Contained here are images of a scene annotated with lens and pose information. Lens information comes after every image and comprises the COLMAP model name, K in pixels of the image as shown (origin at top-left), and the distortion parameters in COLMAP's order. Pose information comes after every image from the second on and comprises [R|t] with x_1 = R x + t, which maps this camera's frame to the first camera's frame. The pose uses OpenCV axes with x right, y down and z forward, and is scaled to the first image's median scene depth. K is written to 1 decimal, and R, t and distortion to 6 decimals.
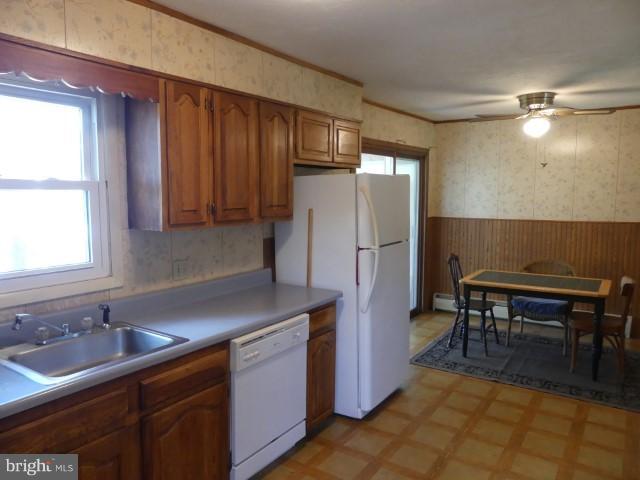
lens RADIAL K [[477.7, 0, 318.4], [0, 477.7, 238.9], [0, 0, 1]] dist [-0.021663, 0.019831]
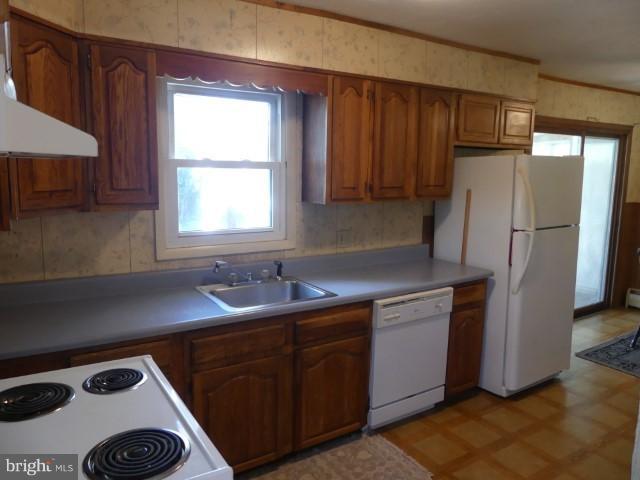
lens RADIAL K [[477.7, 0, 319.3], [0, 477.7, 236.4], [0, 0, 1]] dist [-0.021663, 0.019831]
pose [[0.915891, 0.062803, -0.396484, 0.122040], [-0.048649, 0.997771, 0.045666, 0.008995], [0.398469, -0.022536, 0.916905, -0.093128]]
